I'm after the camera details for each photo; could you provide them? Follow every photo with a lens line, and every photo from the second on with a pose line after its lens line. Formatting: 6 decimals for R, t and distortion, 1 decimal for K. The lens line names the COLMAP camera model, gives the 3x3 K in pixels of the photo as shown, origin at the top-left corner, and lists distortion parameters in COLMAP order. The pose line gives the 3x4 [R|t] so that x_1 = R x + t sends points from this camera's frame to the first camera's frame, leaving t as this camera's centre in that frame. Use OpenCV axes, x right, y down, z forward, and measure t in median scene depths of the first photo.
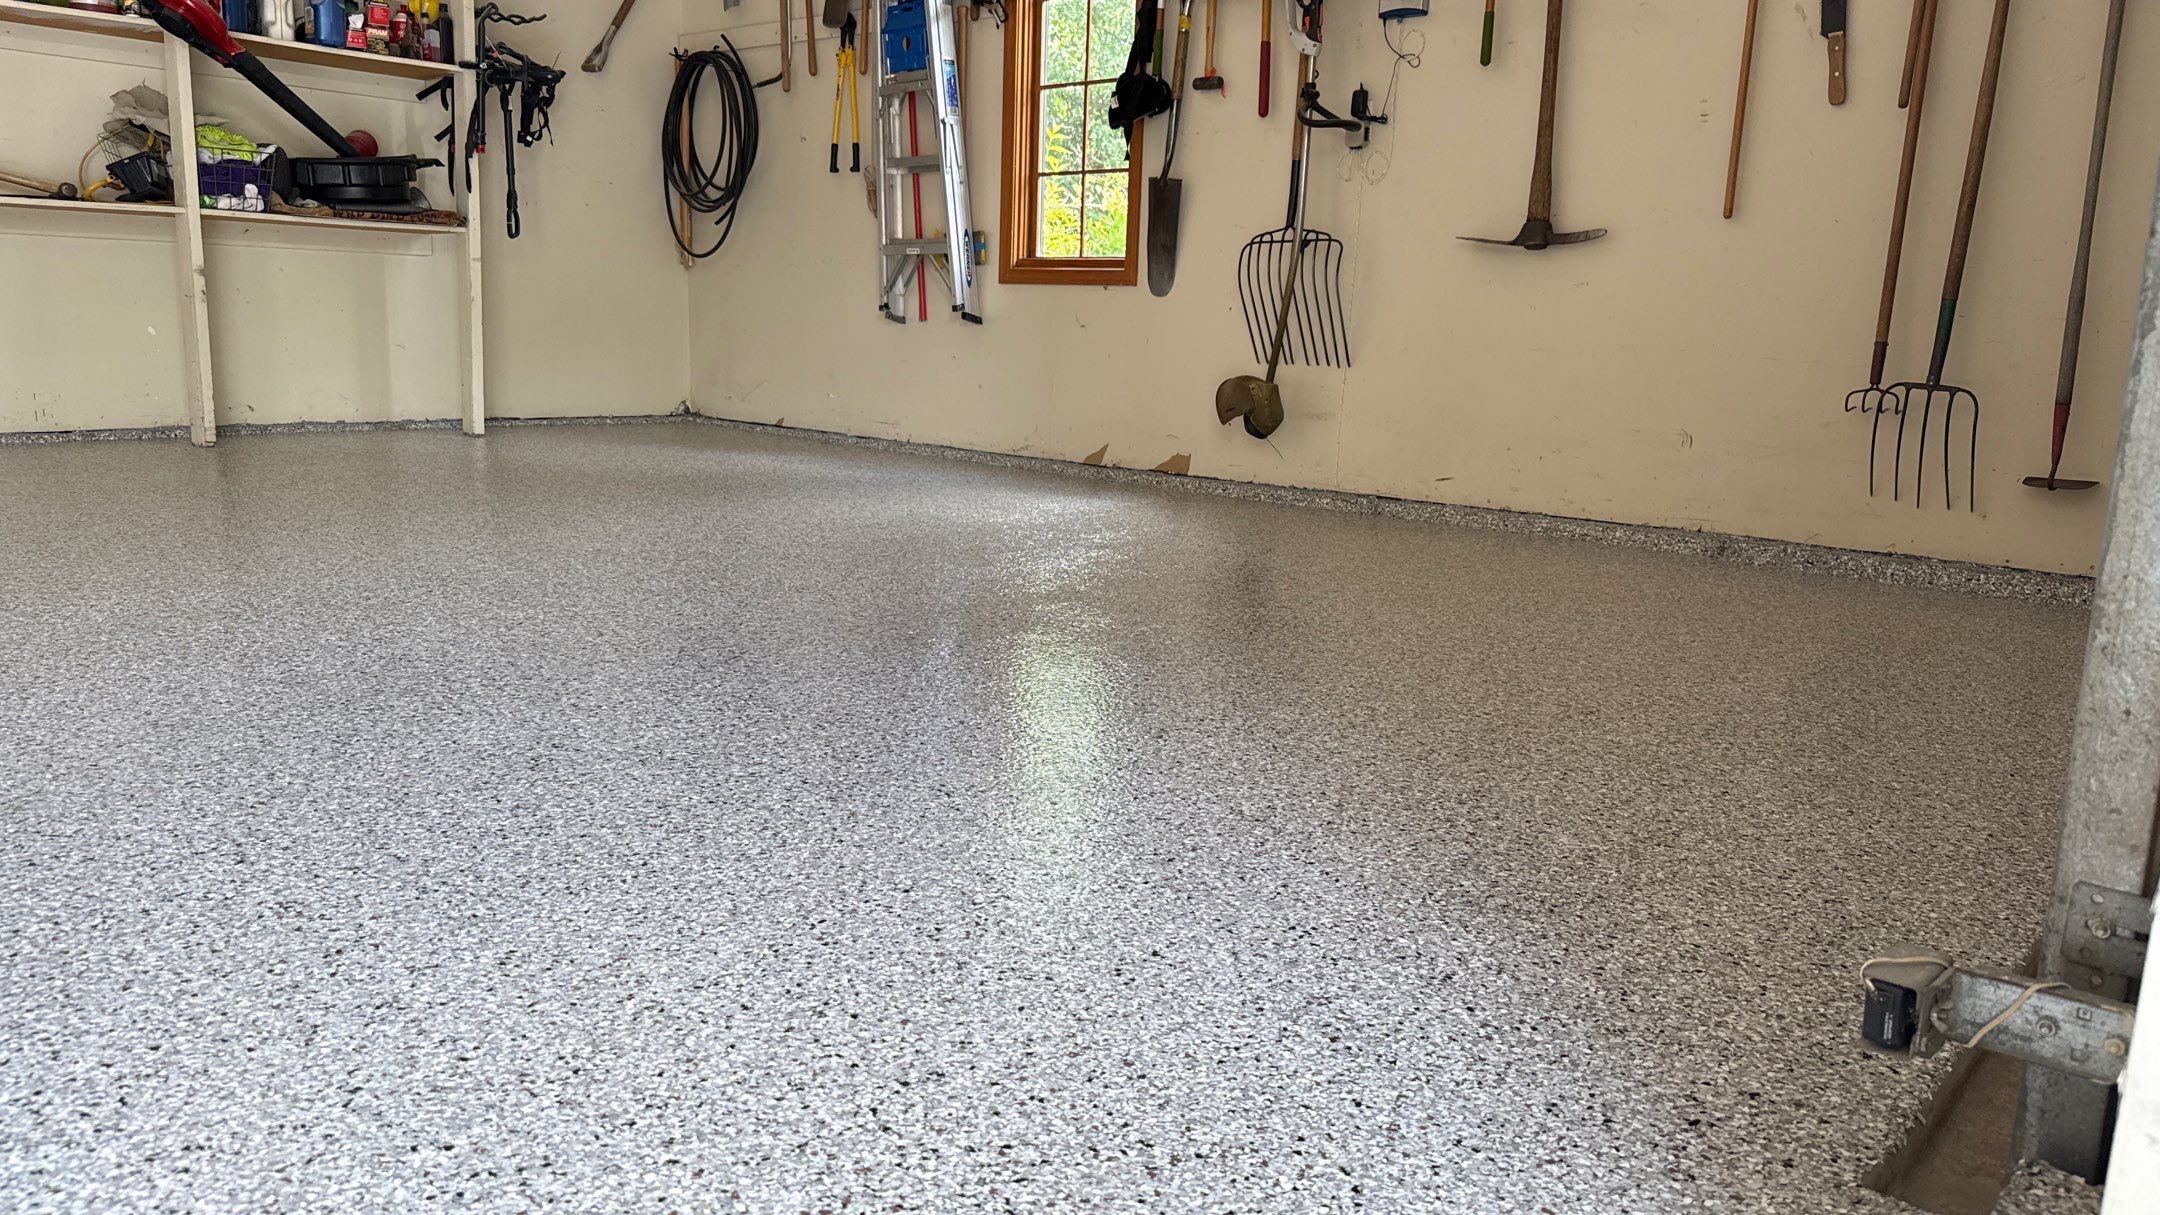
lens RADIAL K [[1535.0, 0, 1081.4], [0, 1535.0, 613.1], [0, 0, 1]] dist [0.104838, -0.170417]
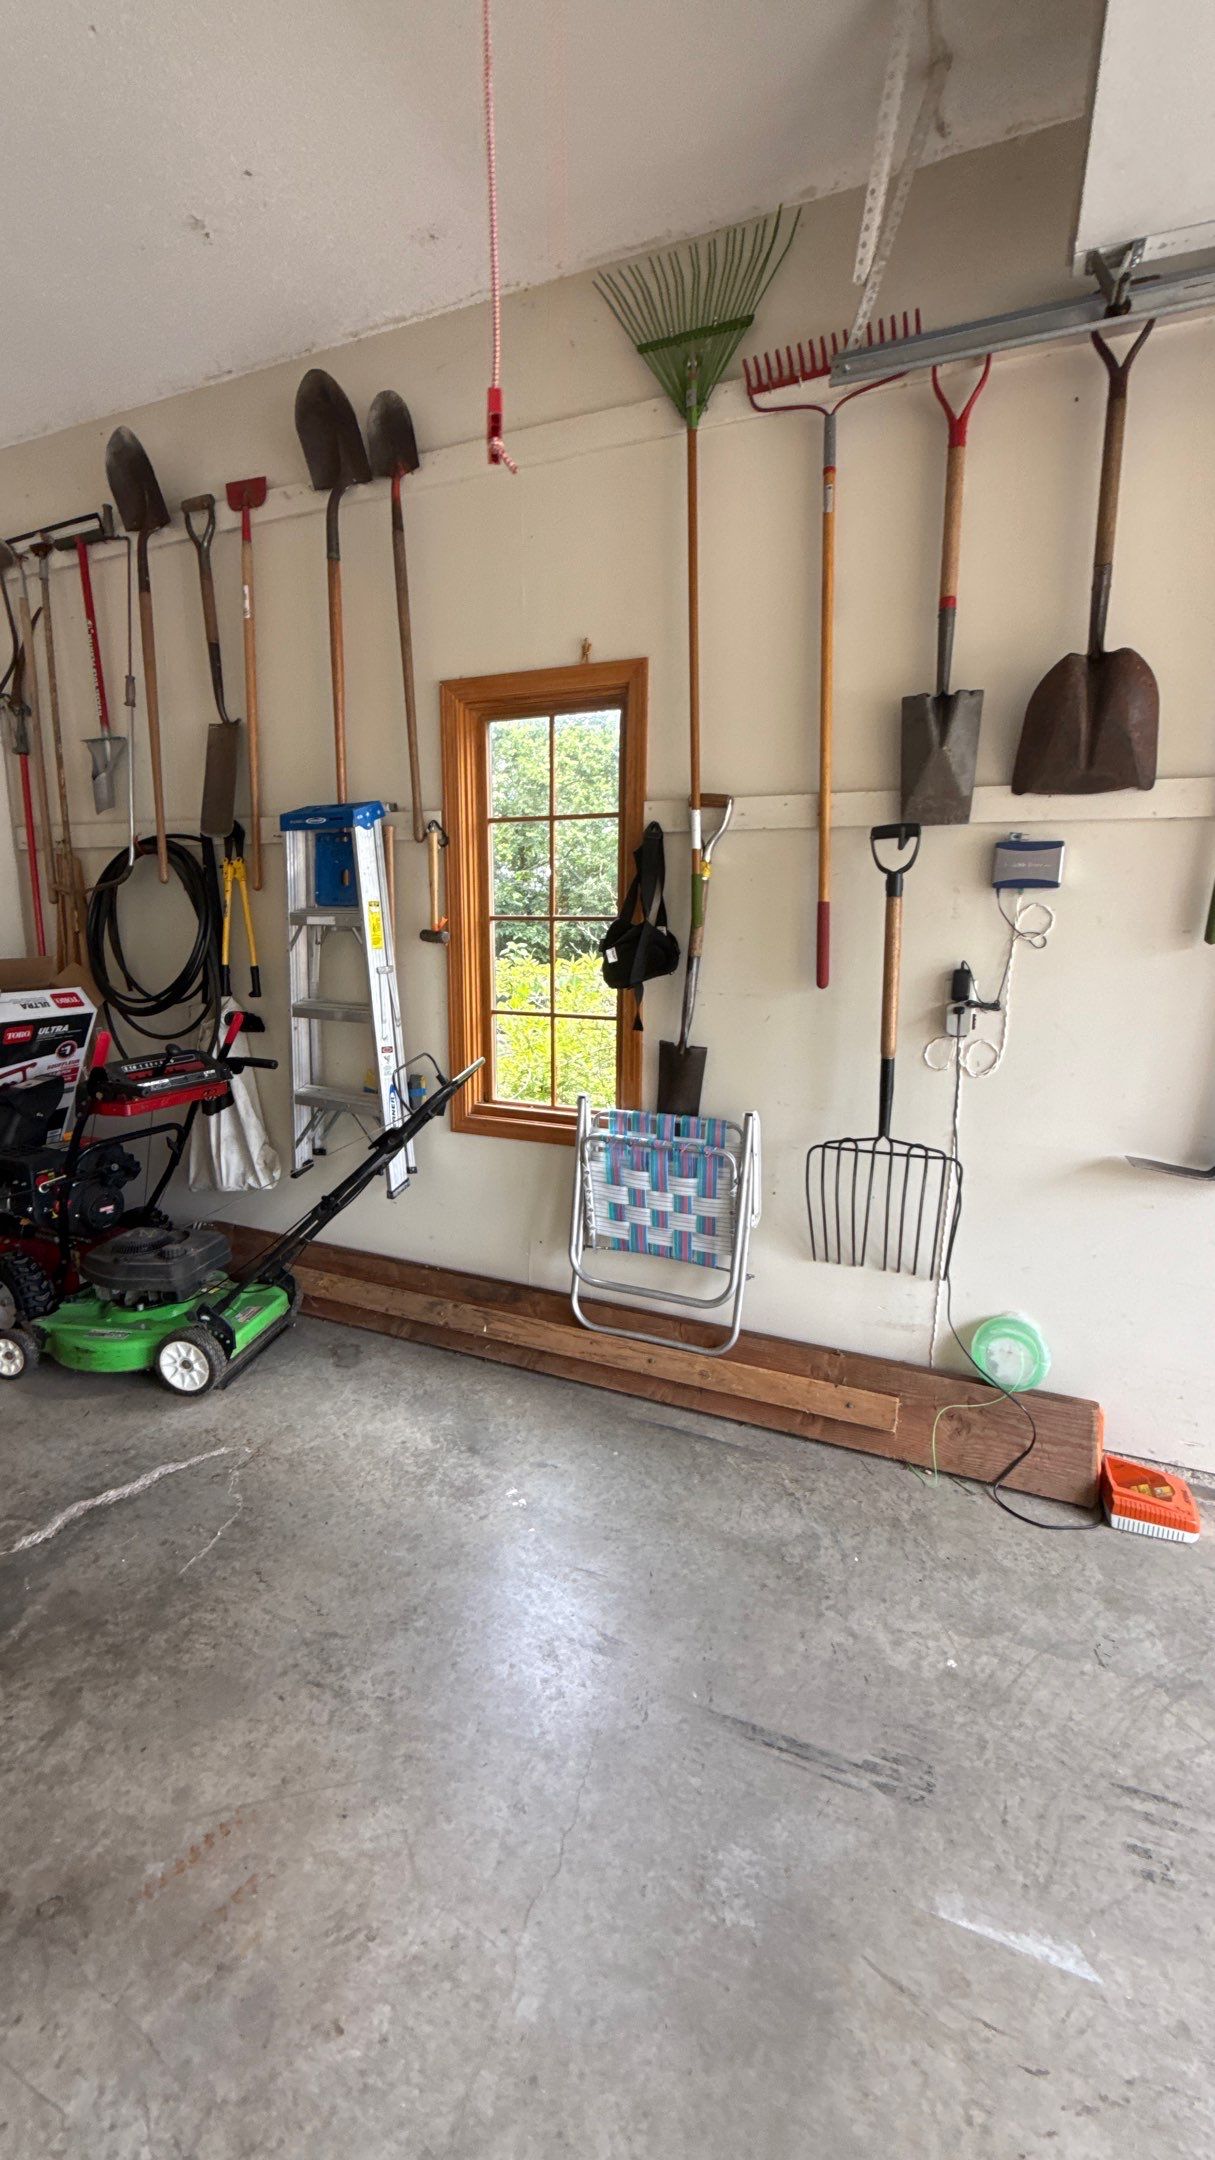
lens RADIAL K [[858.4, 0, 605.9], [0, 858.4, 1076.4], [0, 0, 1]] dist [0.001807, -0.000701]
pose [[0.956323, -0.083311, 0.280187, -0.122093], [0.079907, 0.996524, 0.023575, -0.298837], [-0.281177, -0.000156, 0.959656, 0.608910]]
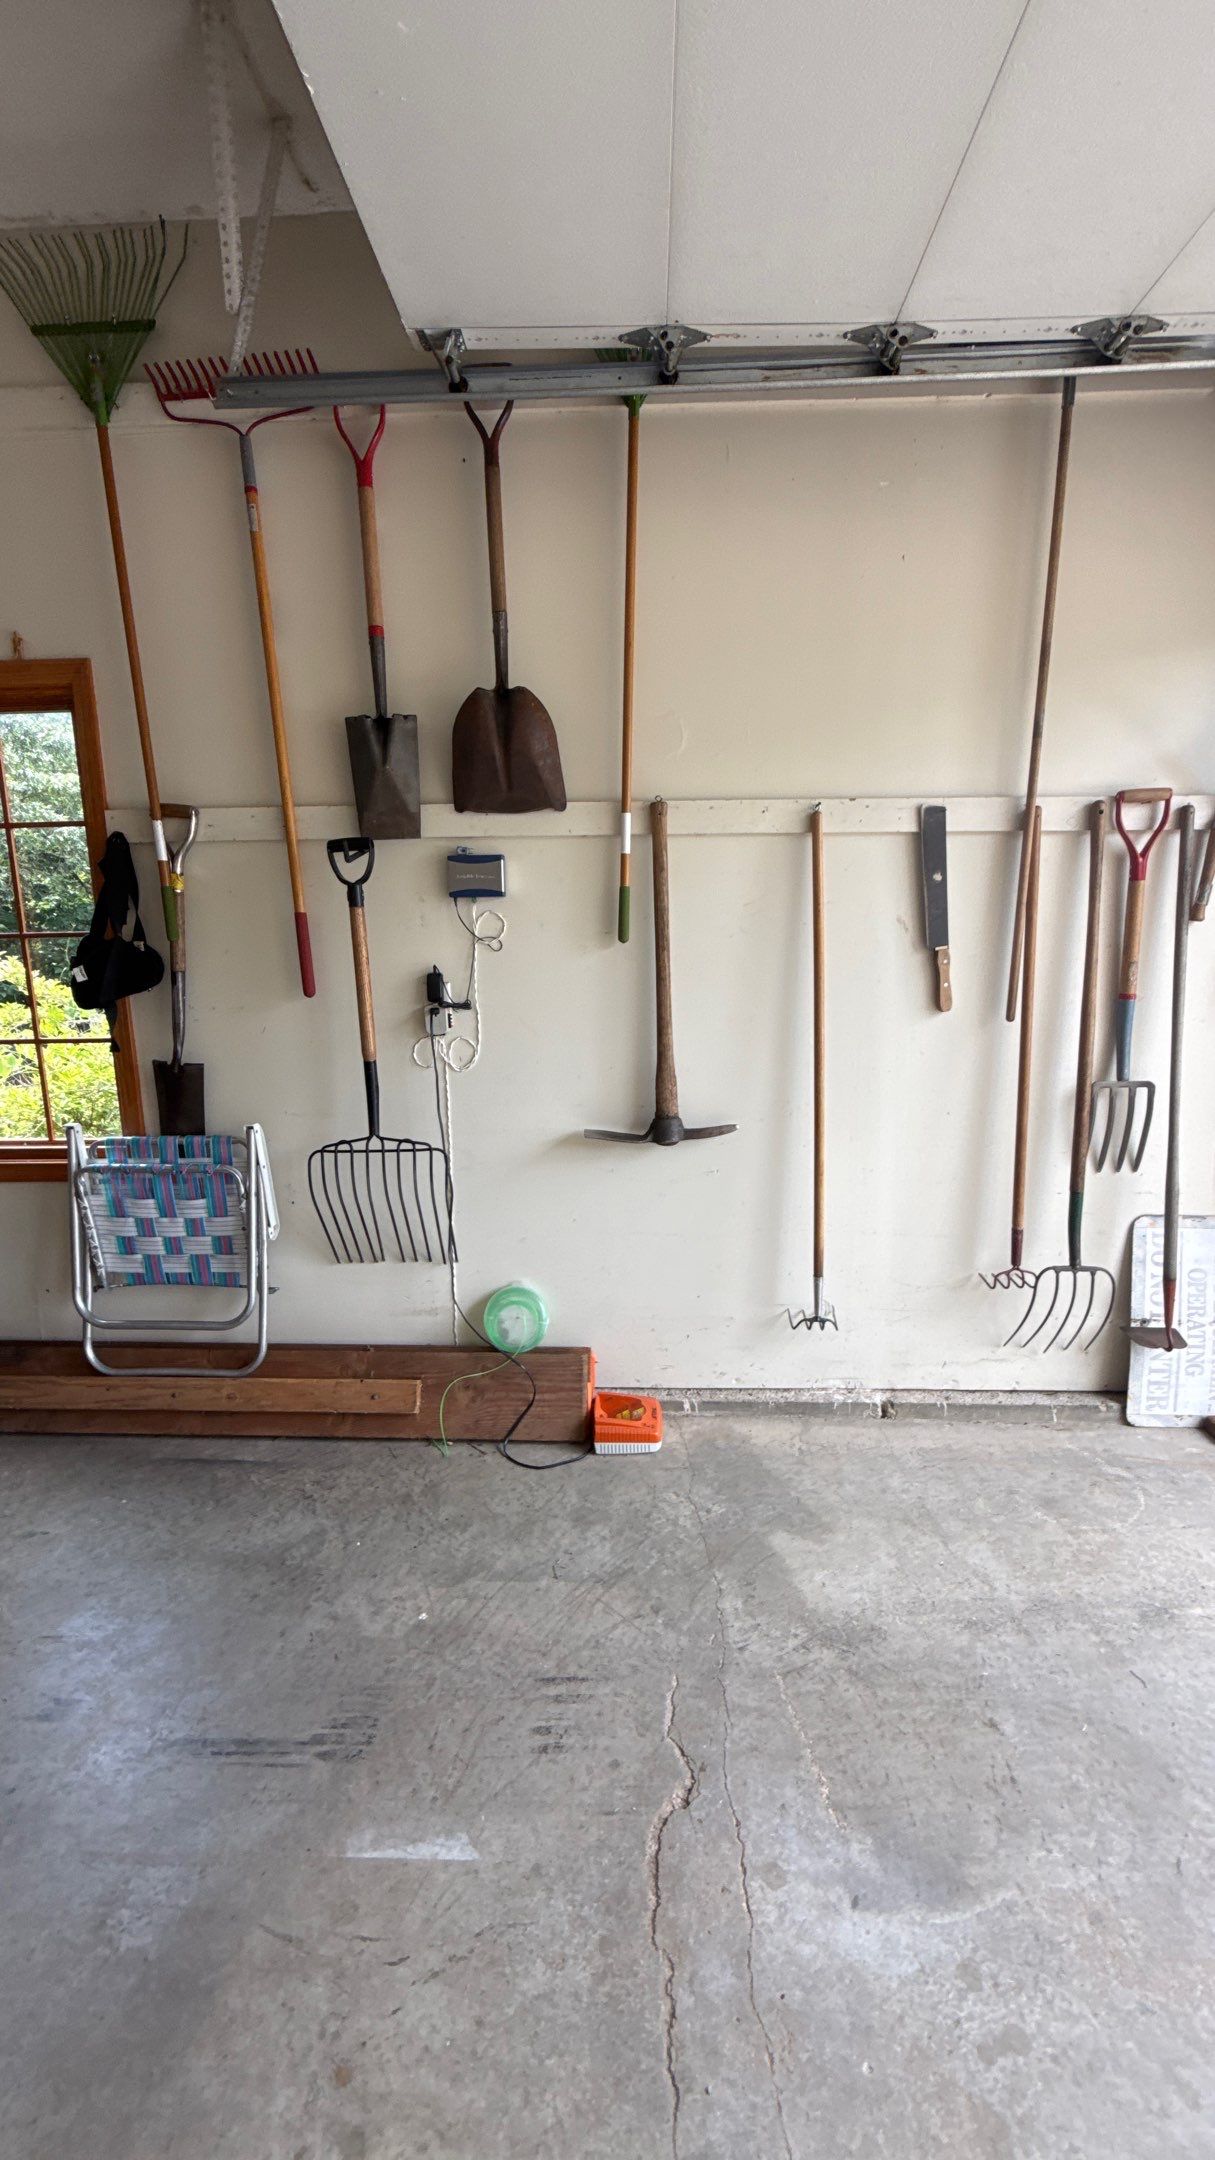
lens RADIAL K [[858.4, 0, 605.9], [0, 858.4, 1076.4], [0, 0, 1]] dist [0.001807, -0.000701]
pose [[0.788877, -0.159346, 0.593533, -0.036161], [0.154561, 0.986200, 0.059335, -0.285841], [-0.594797, 0.044929, 0.802619, 0.546470]]
